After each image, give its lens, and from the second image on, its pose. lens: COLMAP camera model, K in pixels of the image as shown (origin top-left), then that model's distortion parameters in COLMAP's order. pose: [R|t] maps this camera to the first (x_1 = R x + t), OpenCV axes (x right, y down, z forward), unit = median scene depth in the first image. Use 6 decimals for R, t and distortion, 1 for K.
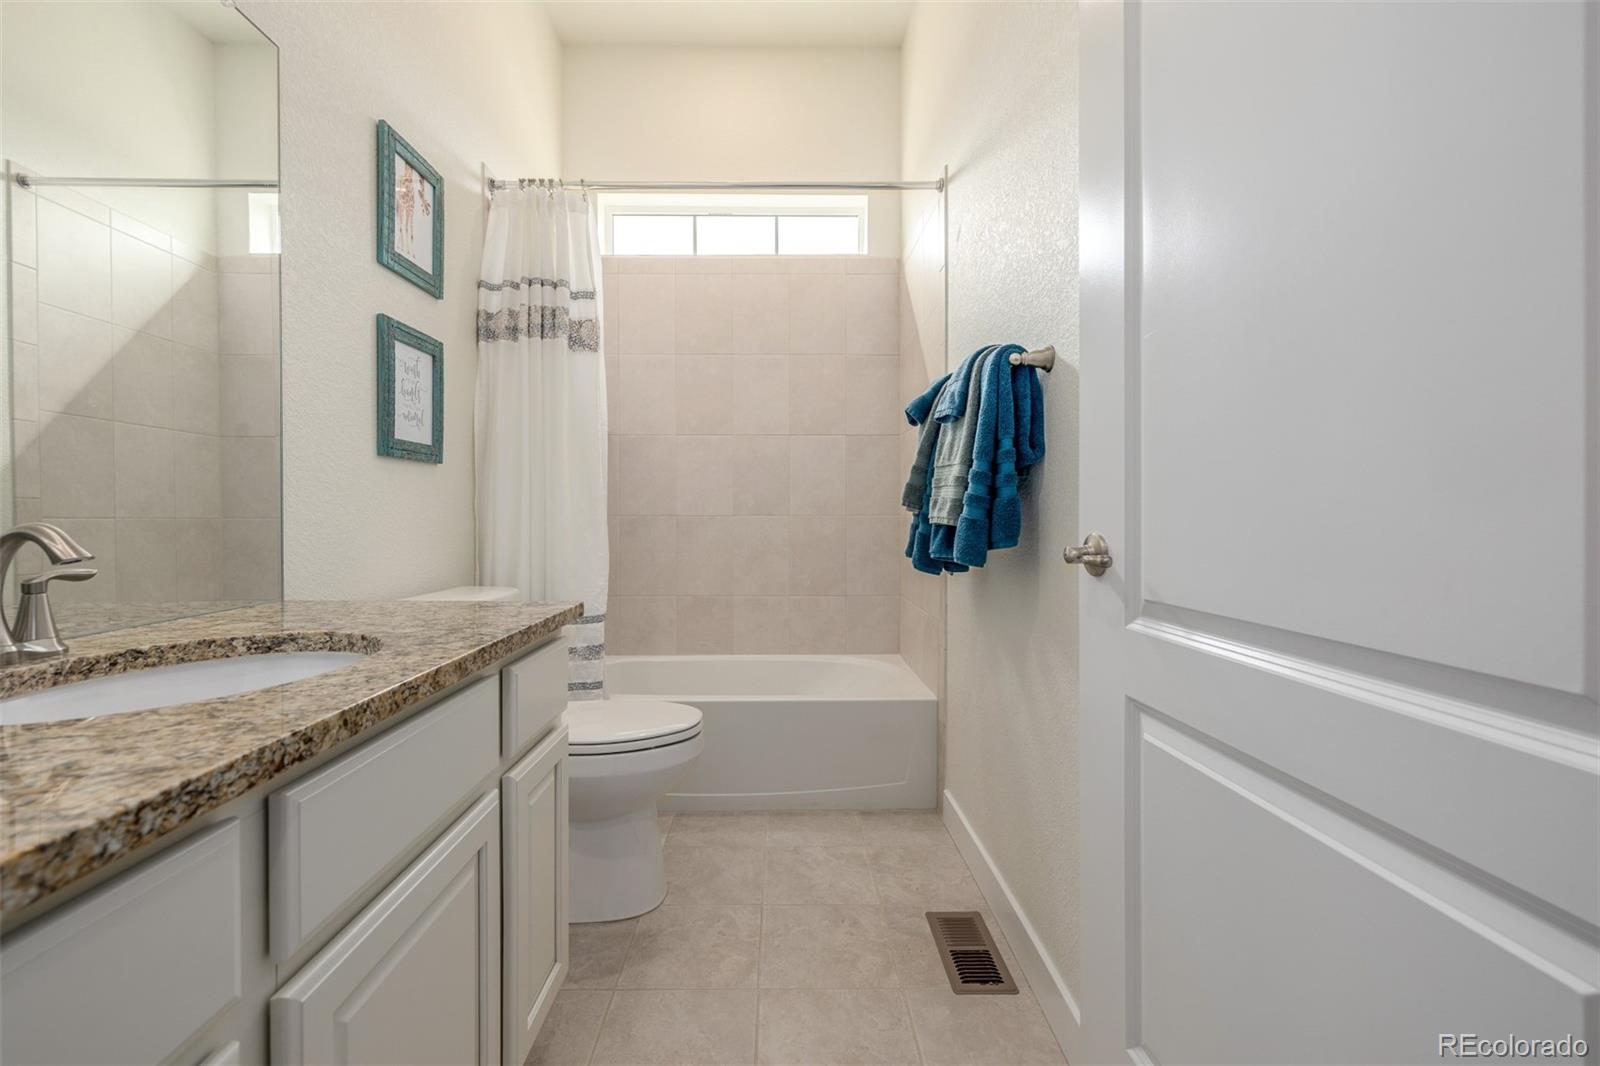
lens RADIAL K [[663.8, 0, 794.2], [0, 663.8, 515.2], [0, 0, 1]] dist [0.000419, 0.000574]
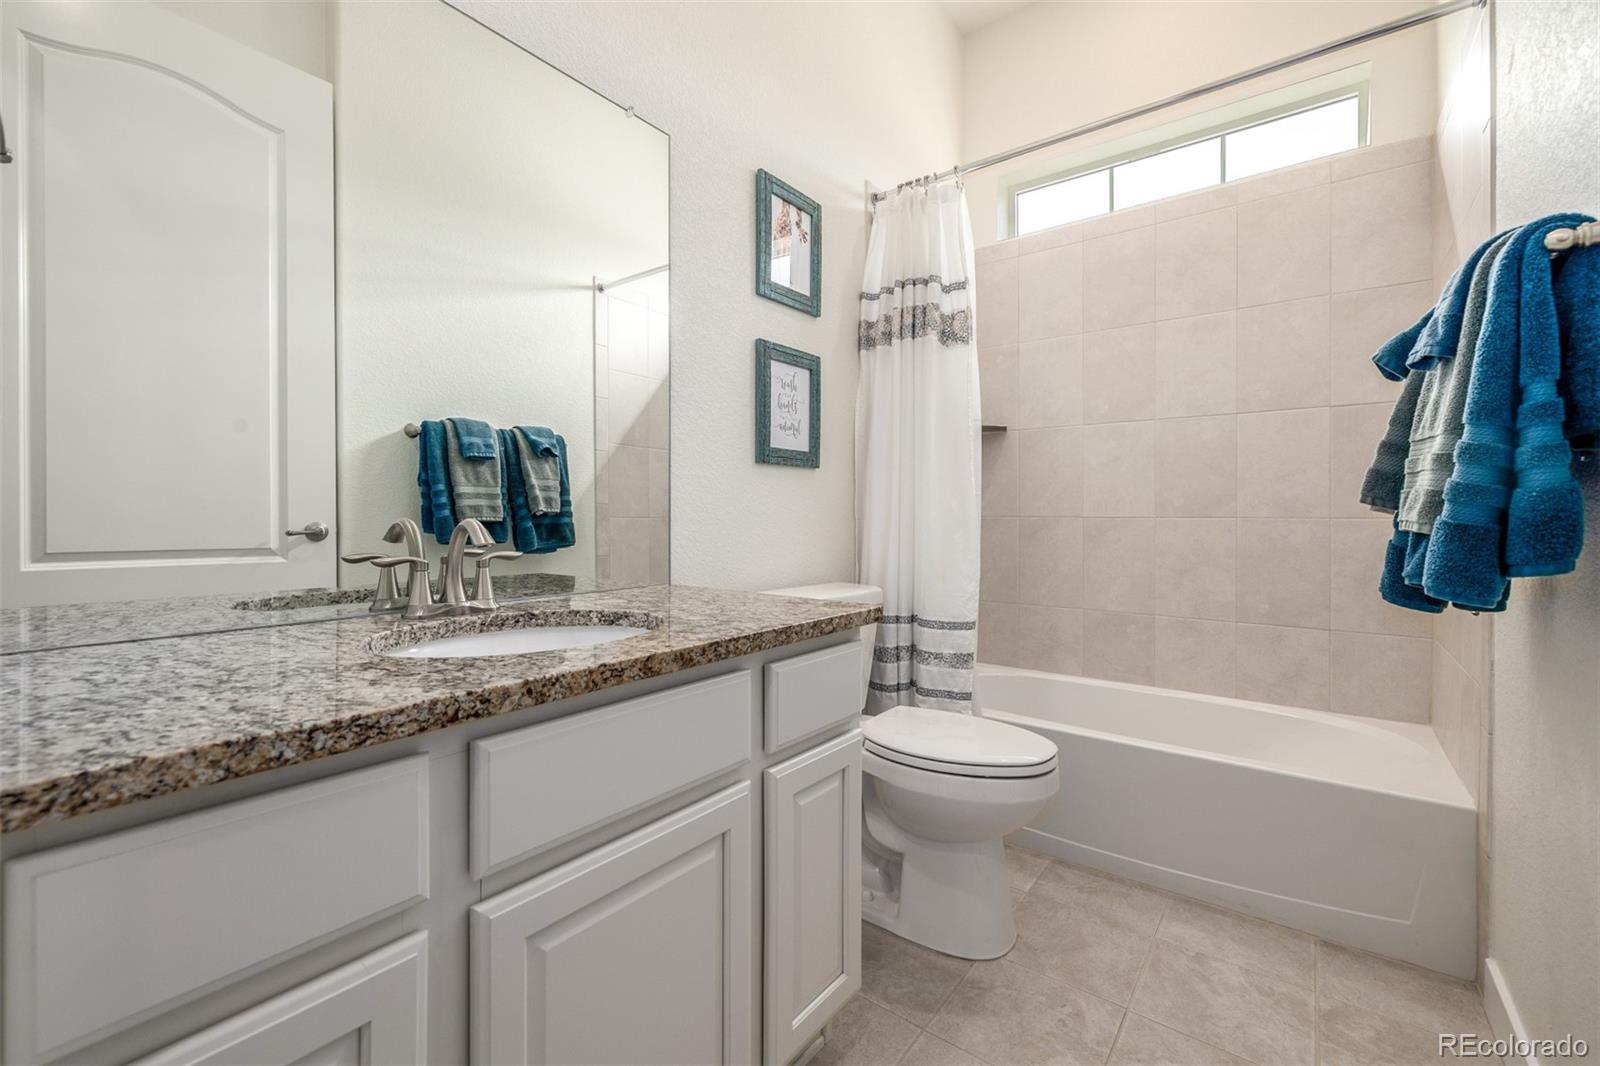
lens RADIAL K [[679.0, 0, 795.7], [0, 679.0, 513.4], [0, 0, 1]] dist [0.003161, 0.000166]
pose [[0.785701, 0.001316, -0.618605, 0.151057], [-0.004528, 0.999983, -0.003624, 0.000795], [0.618590, 0.005648, 0.785694, 0.124081]]
